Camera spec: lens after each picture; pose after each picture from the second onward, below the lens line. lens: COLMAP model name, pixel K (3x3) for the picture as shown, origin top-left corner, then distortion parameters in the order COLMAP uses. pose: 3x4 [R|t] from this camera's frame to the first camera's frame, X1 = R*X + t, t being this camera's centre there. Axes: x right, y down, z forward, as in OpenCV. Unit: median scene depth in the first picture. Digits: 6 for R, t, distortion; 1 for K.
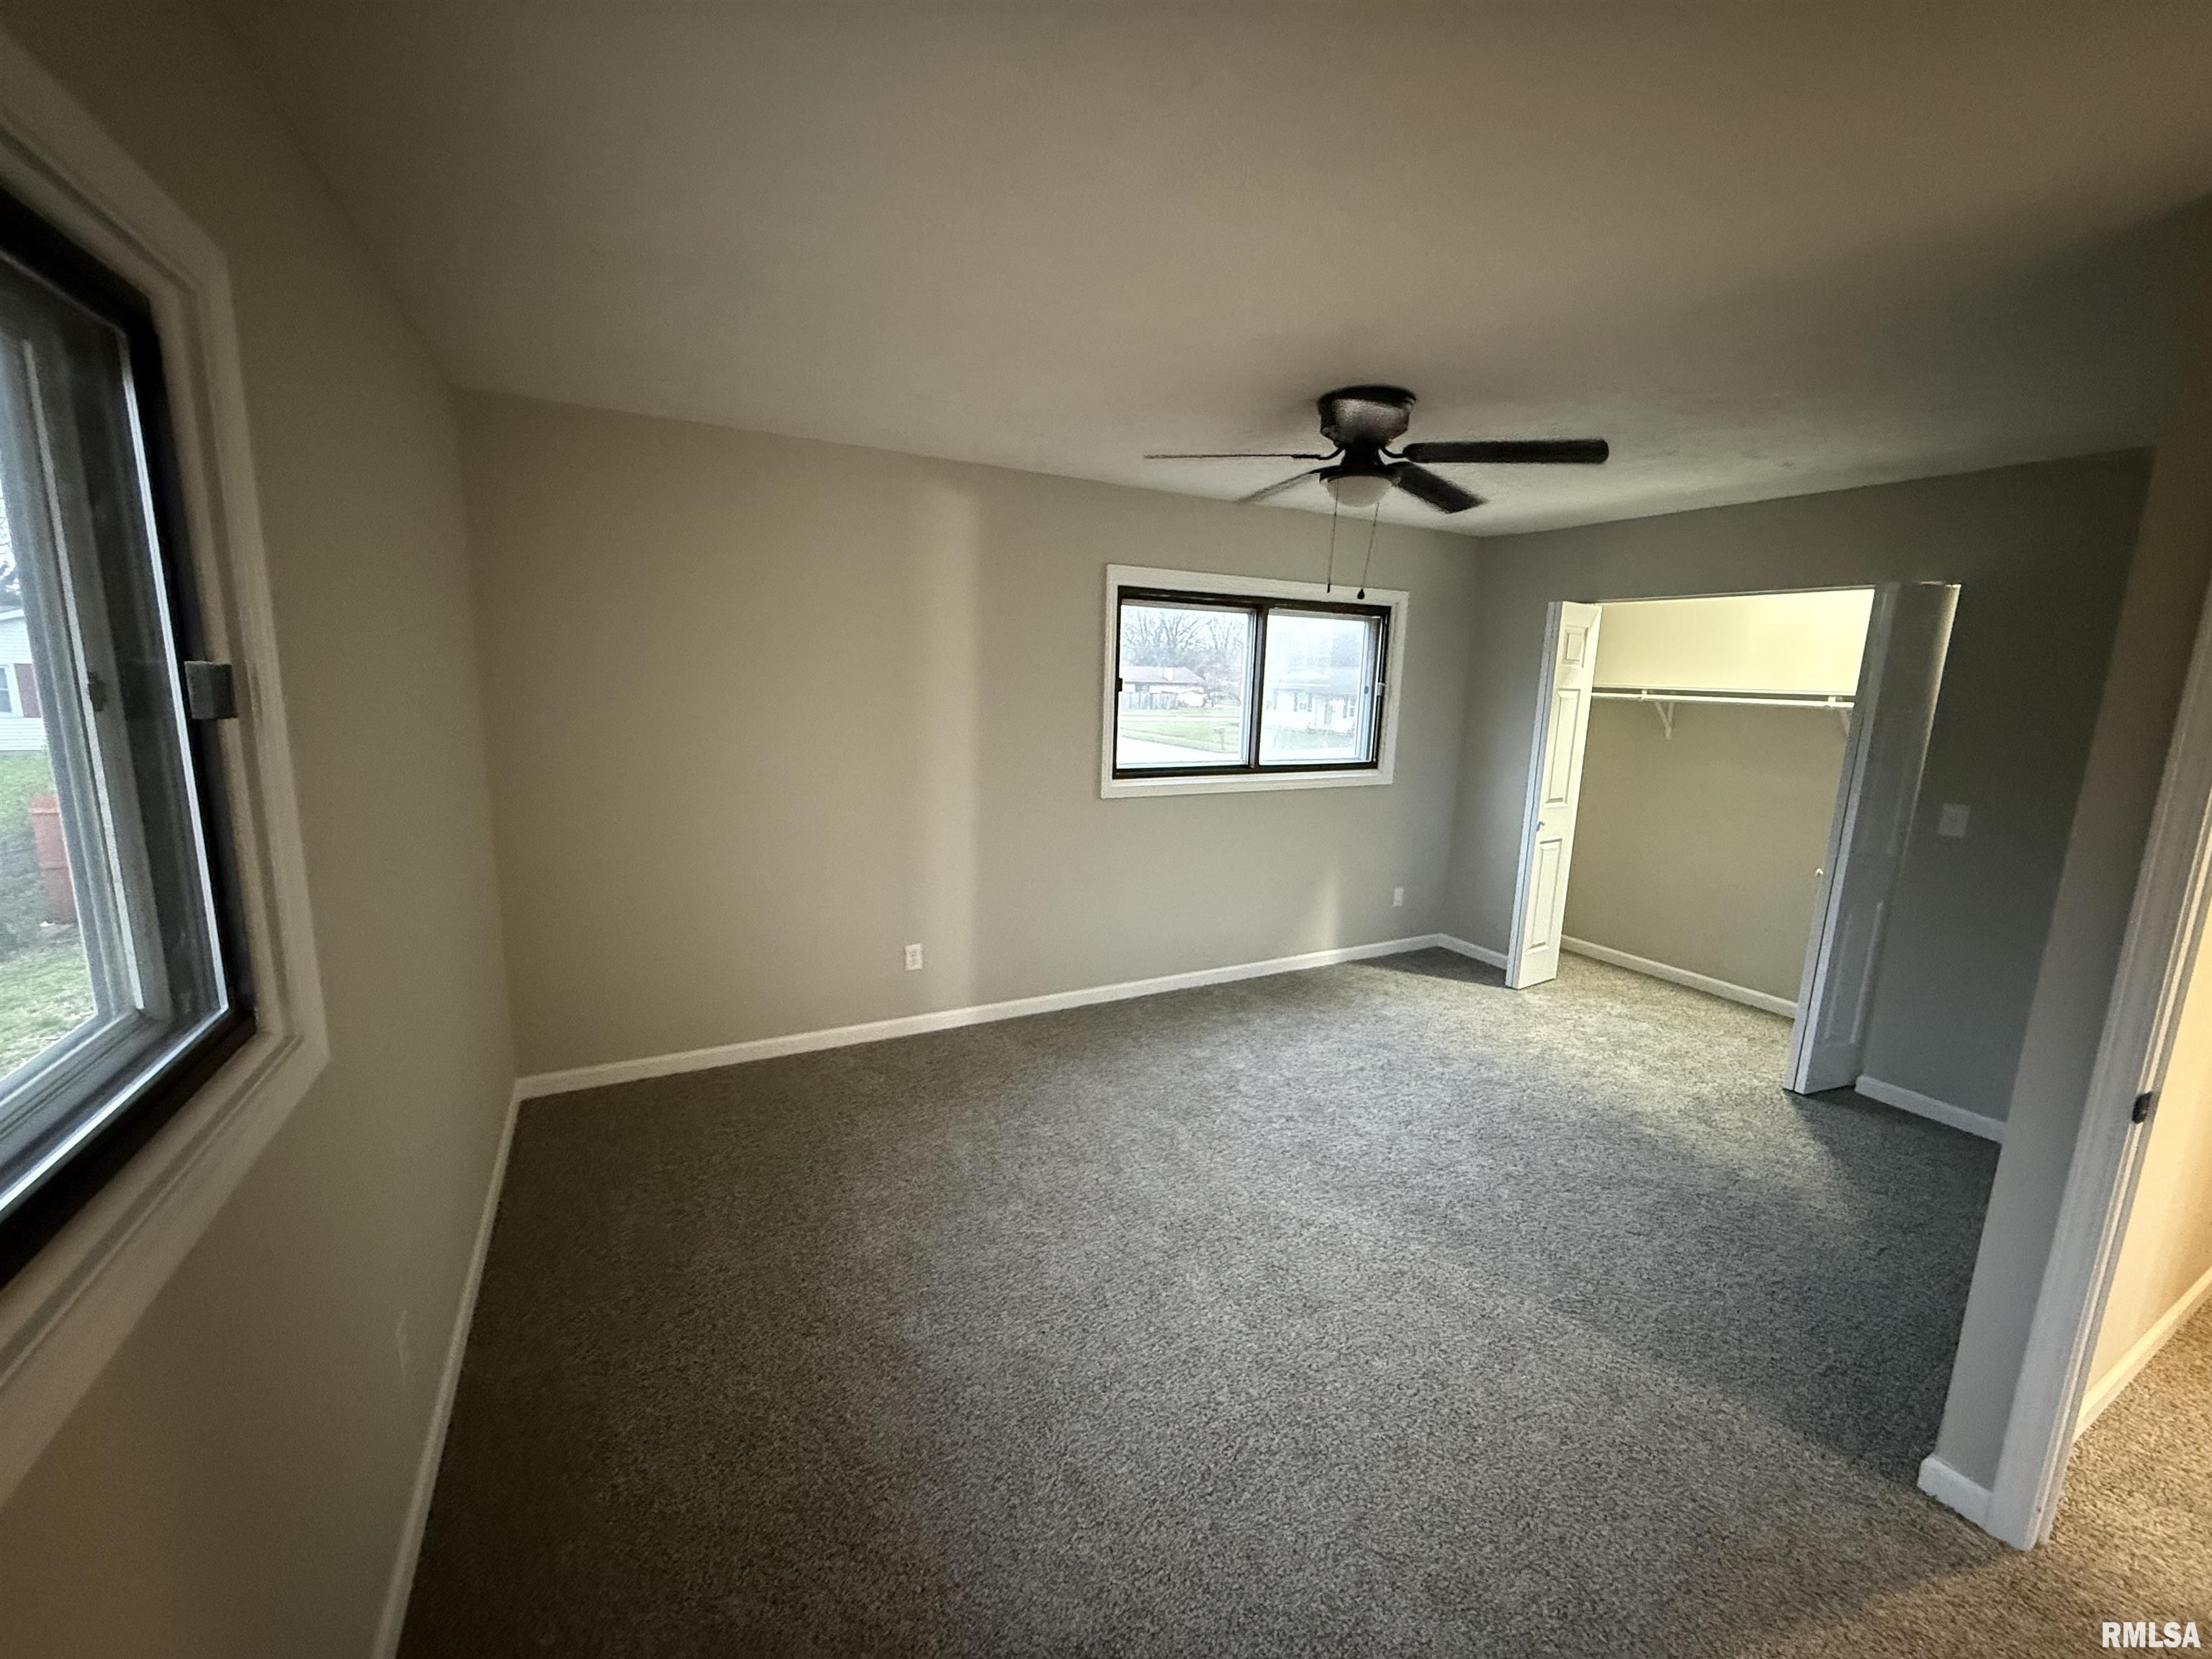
lens RADIAL K [[877.1, 0, 1095.8], [0, 877.1, 829.1], [0, 0, 1]] dist [-0.000561, 0.000149]
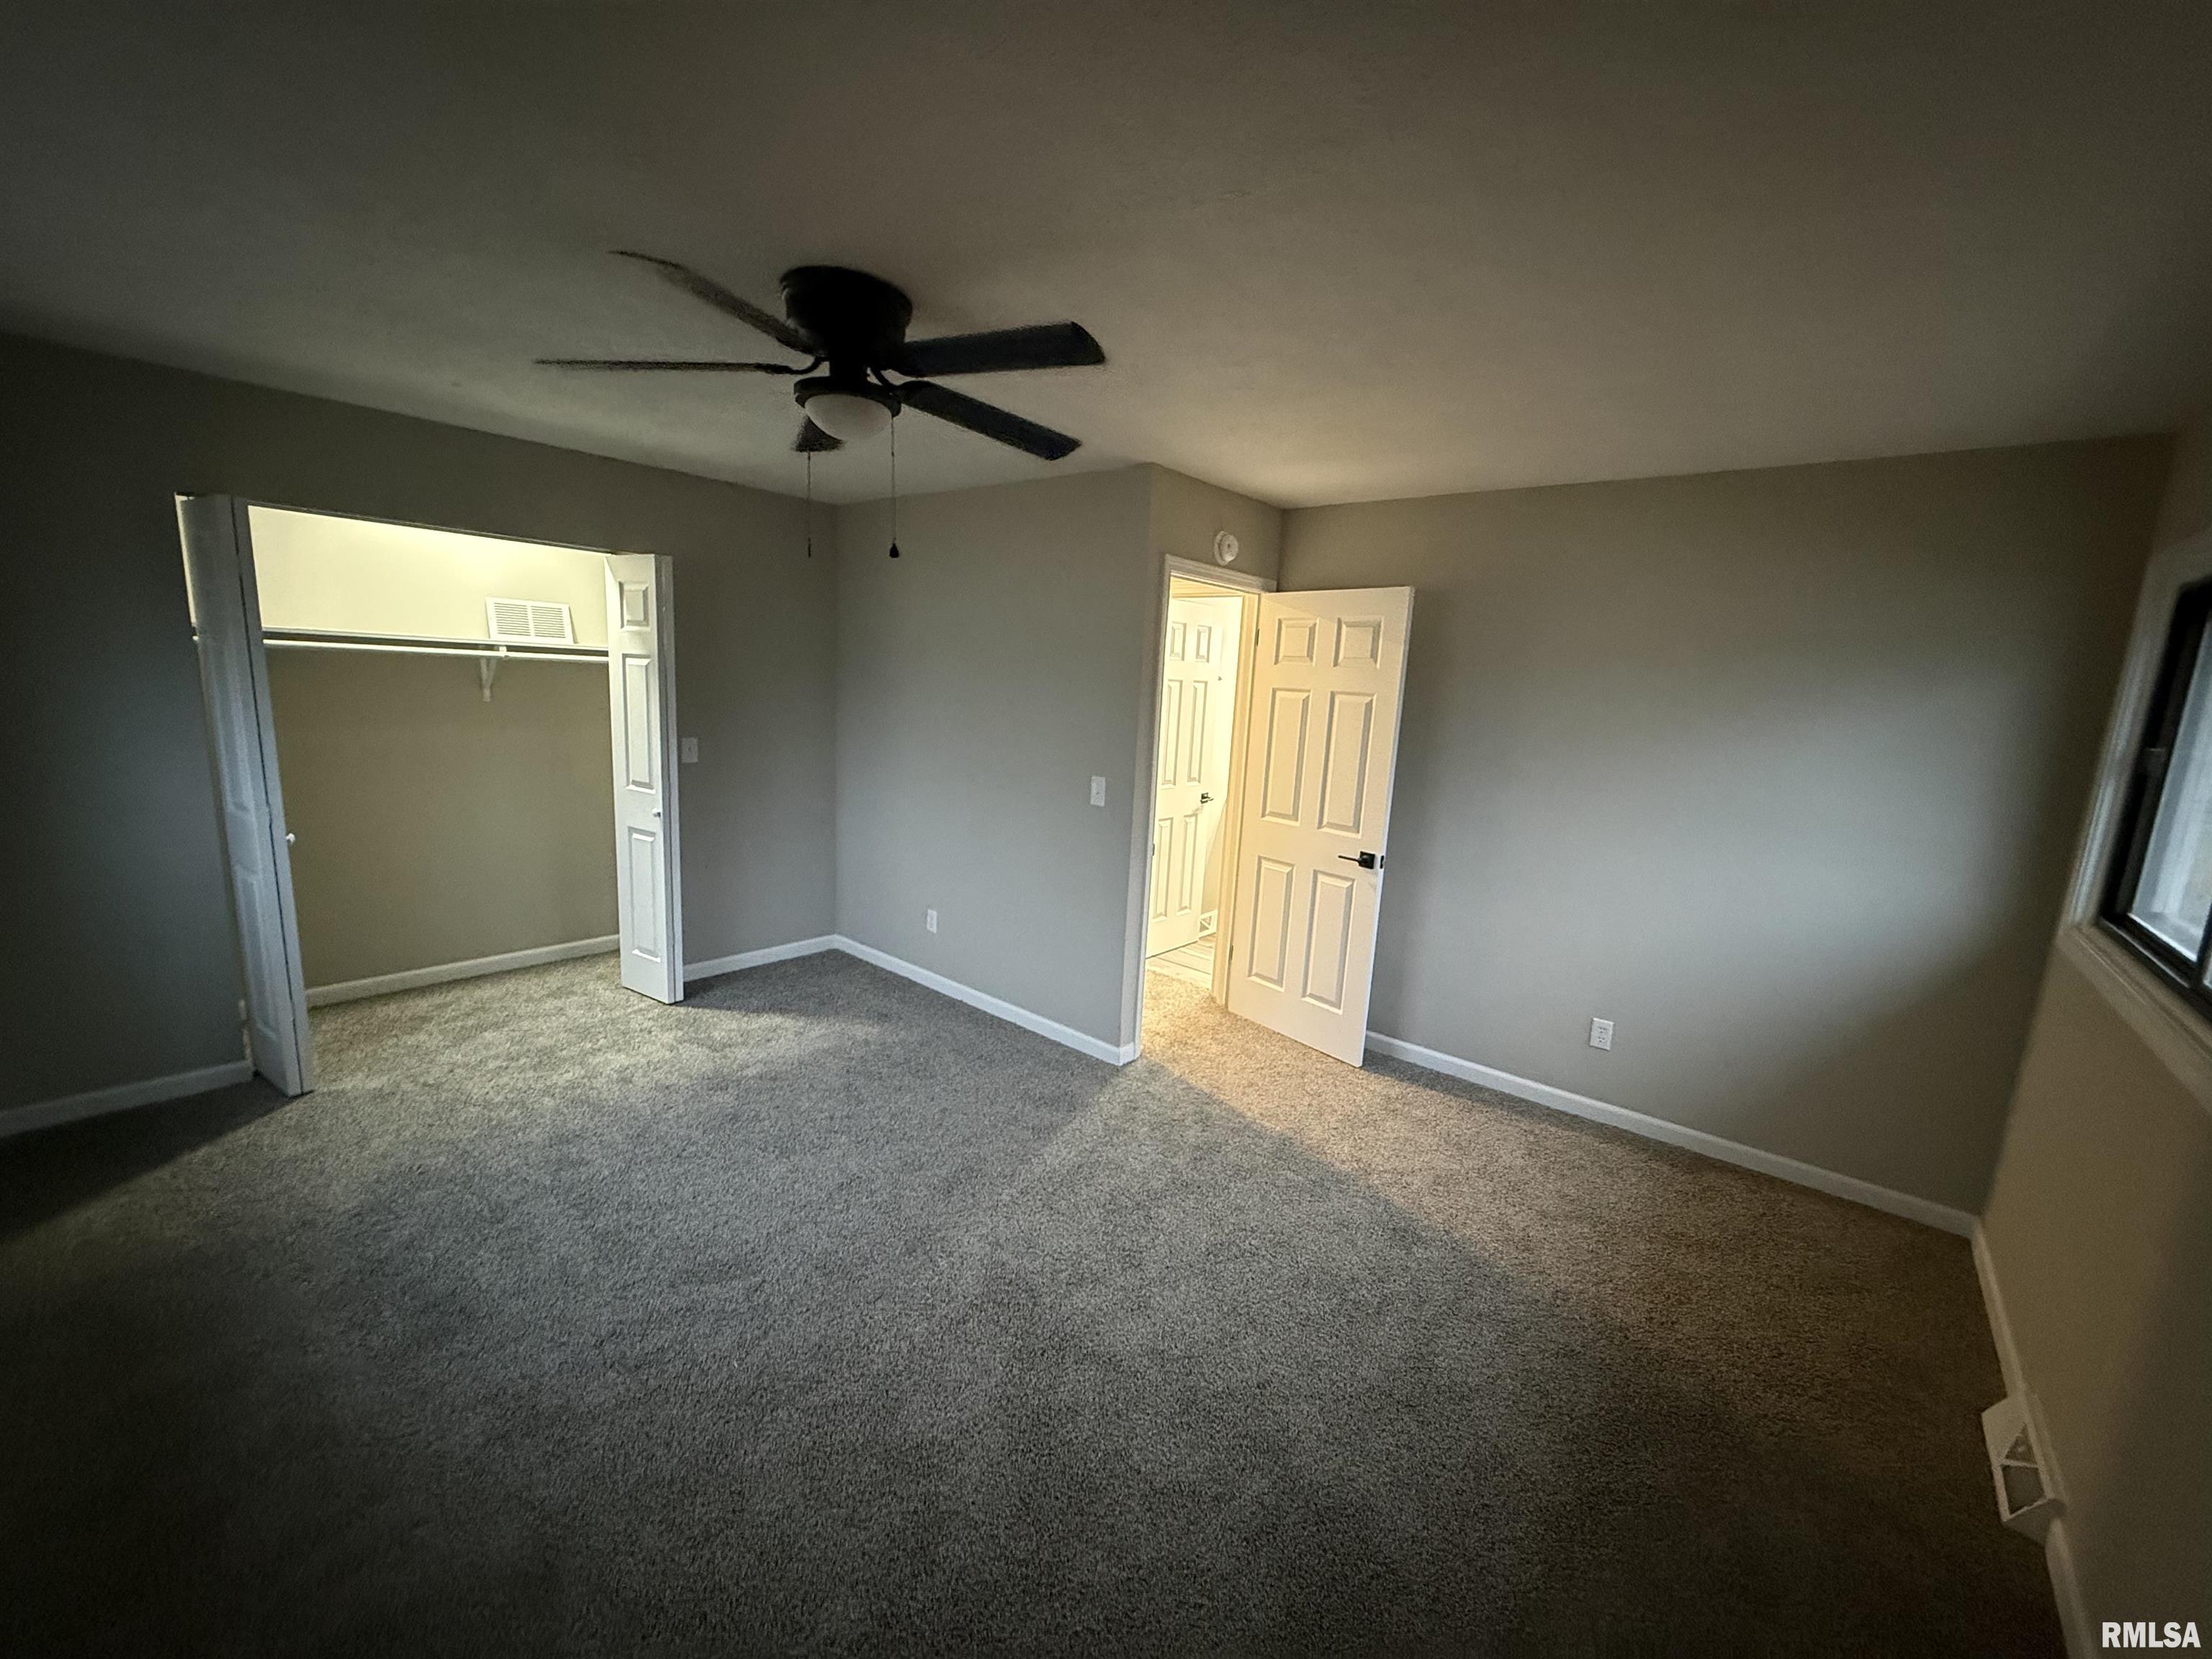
lens RADIAL K [[877.1, 0, 1095.8], [0, 877.1, 829.1], [0, 0, 1]] dist [-0.000561, 0.000149]
pose [[-0.354862, -0.206061, 0.911928, -0.374436], [0.103799, 0.960695, 0.257472, -0.148116], [-0.929139, 0.186024, -0.319525, 0.778606]]
